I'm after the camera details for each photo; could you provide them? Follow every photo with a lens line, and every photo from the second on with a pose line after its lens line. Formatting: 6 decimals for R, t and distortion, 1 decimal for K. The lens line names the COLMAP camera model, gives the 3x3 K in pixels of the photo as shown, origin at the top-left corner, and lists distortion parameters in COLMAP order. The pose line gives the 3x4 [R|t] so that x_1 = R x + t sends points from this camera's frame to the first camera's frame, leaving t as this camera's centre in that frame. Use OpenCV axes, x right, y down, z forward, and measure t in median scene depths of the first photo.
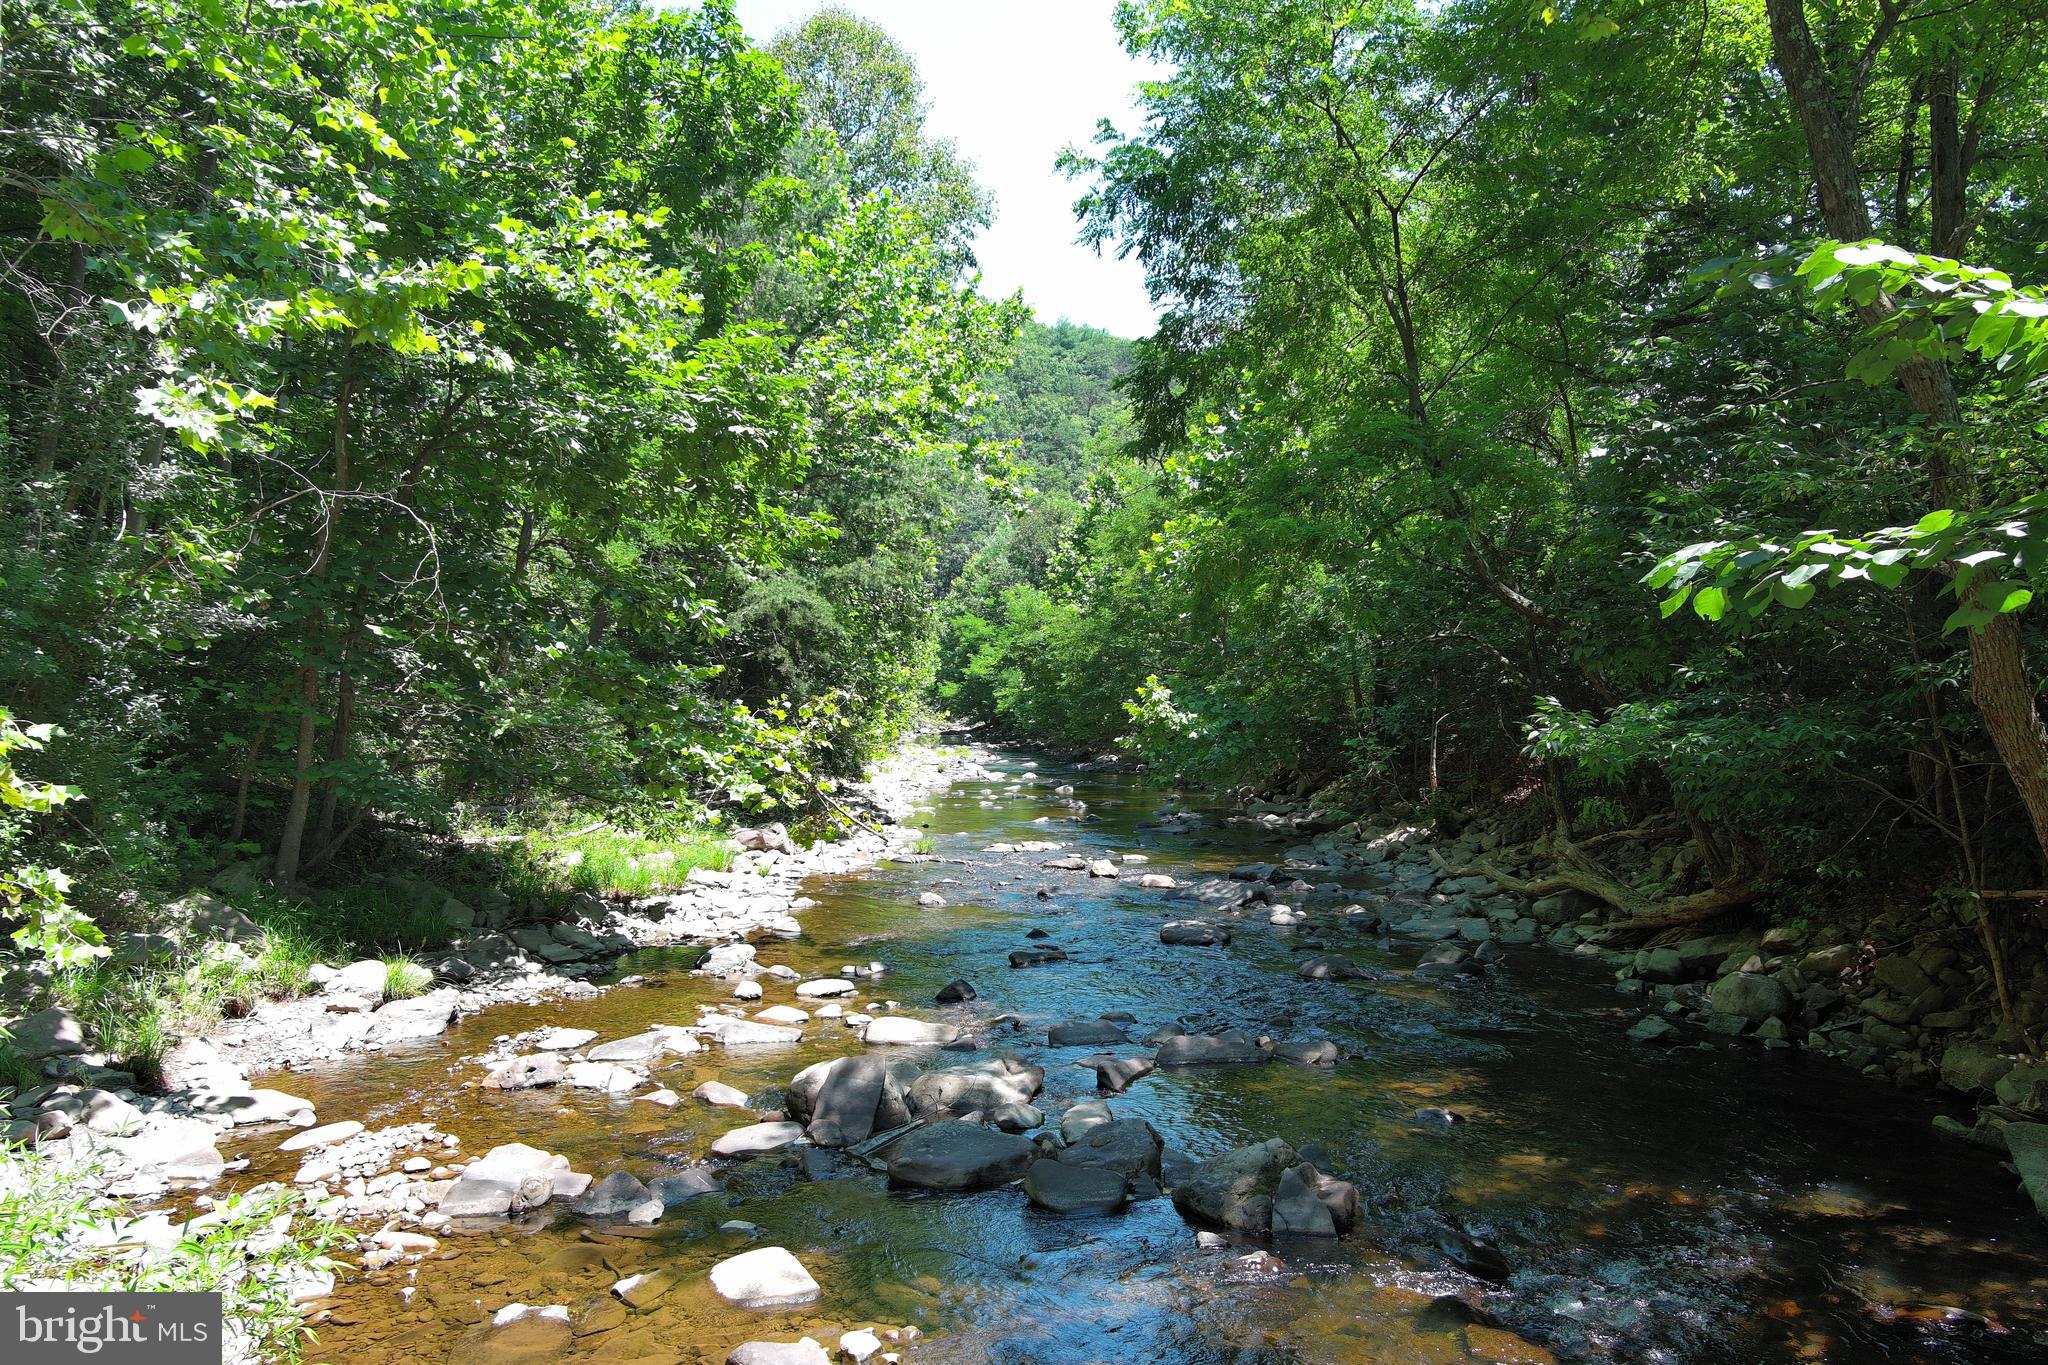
lens RADIAL K [[1626.0, 0, 1025.0], [0, 1626.0, 685.5], [0, 0, 1]] dist [0.039756, -0.006069]
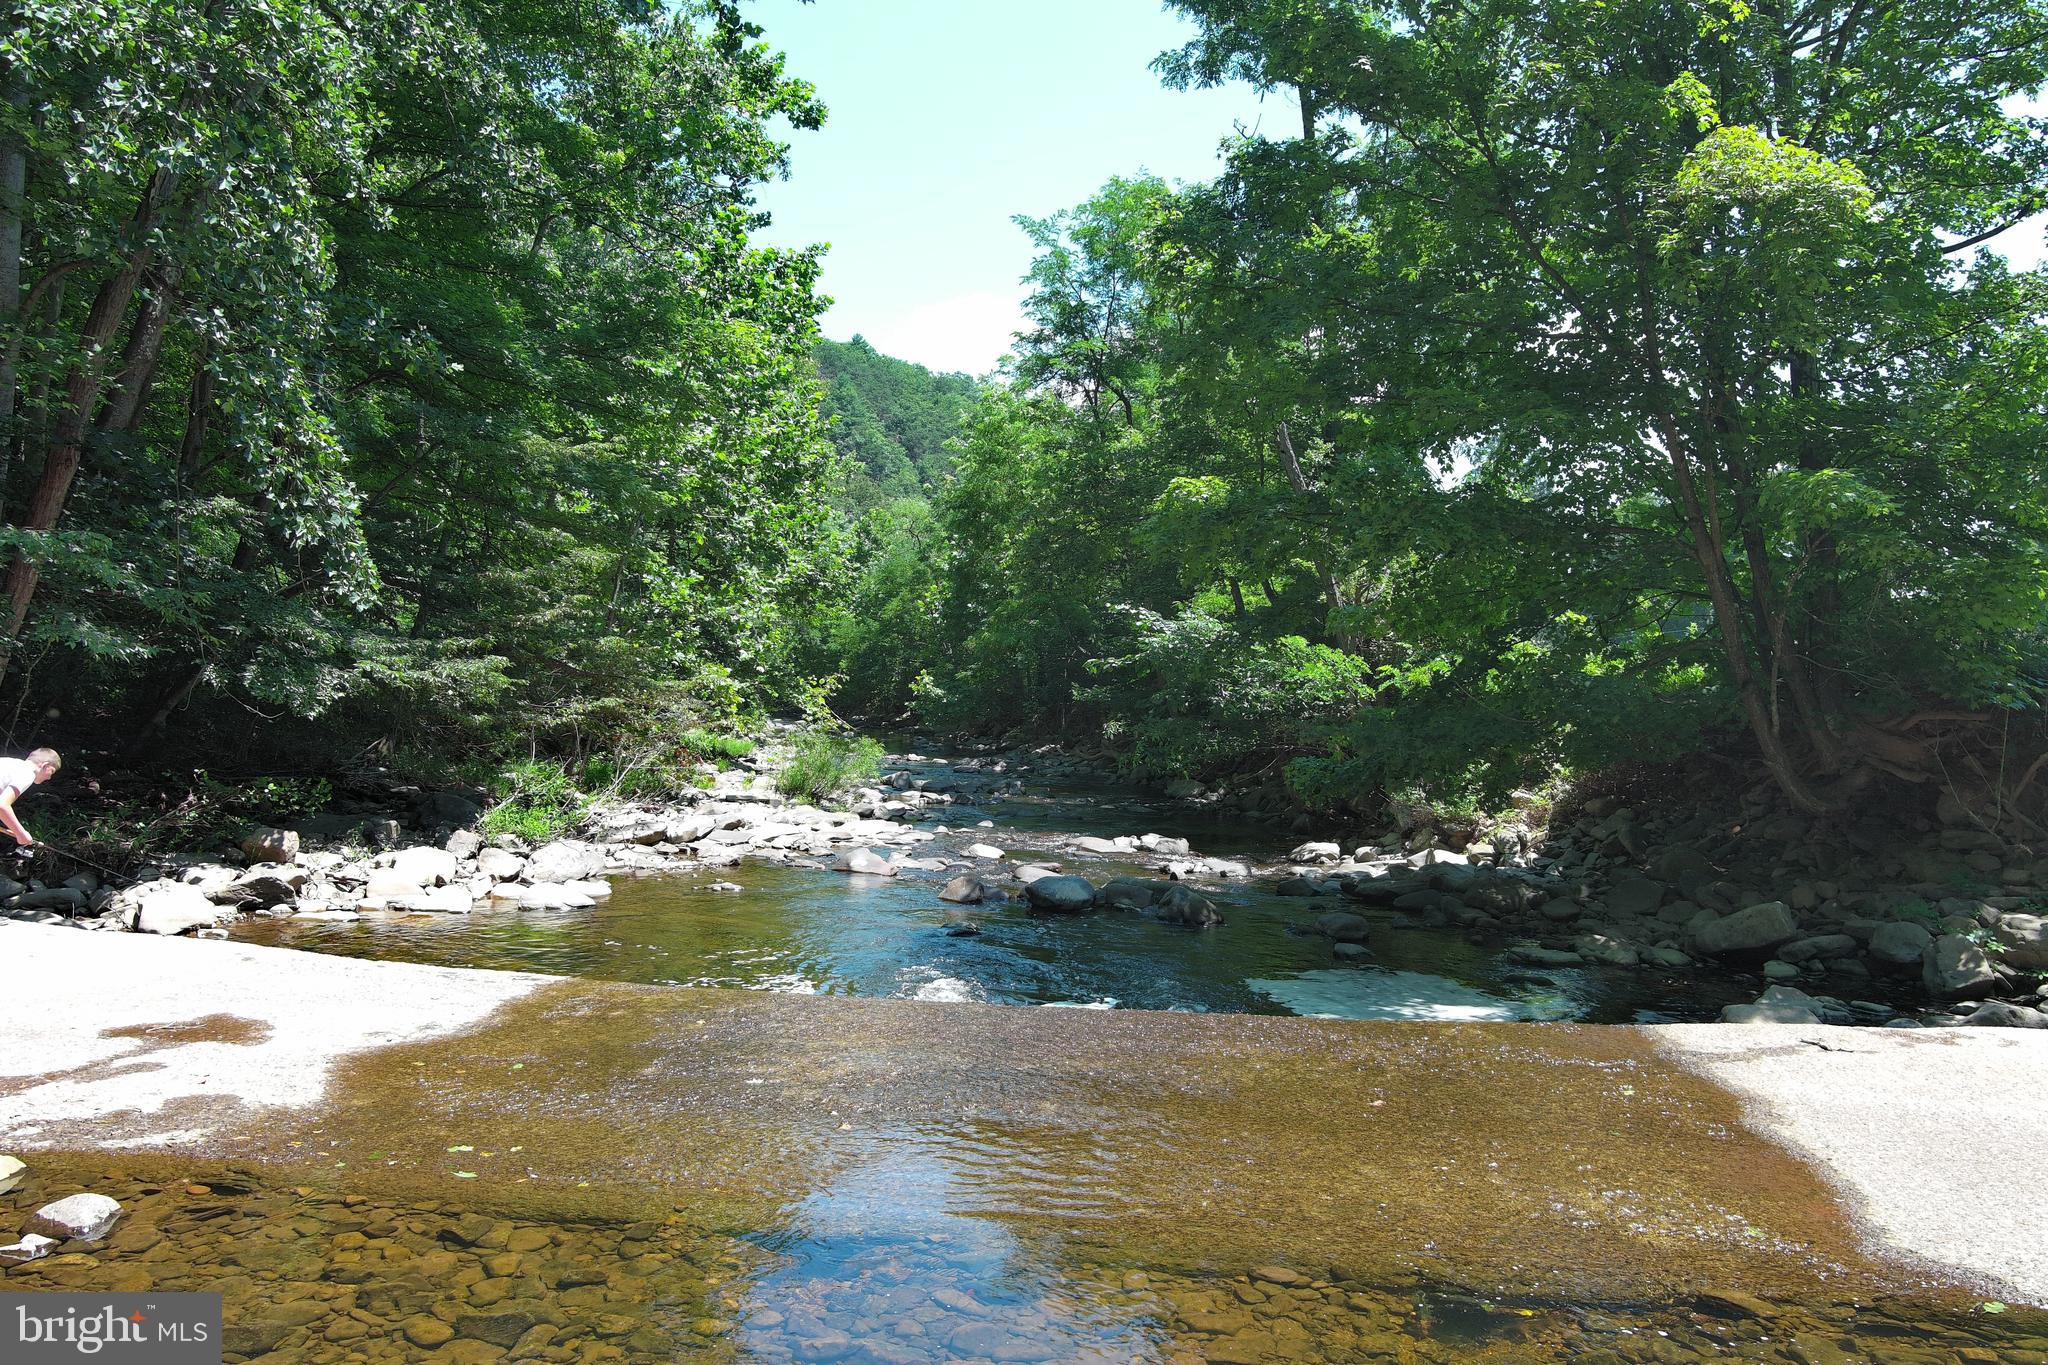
lens RADIAL K [[1626.0, 0, 954.0], [0, 1626.0, 690.3], [0, 0, 1]] dist [0.039756, -0.006069]
pose [[0.987645, 0.023326, 0.154964, -0.287891], [-0.026257, 0.999512, 0.016895, -0.019226], [-0.154494, -0.020756, 0.987776, -1.404563]]
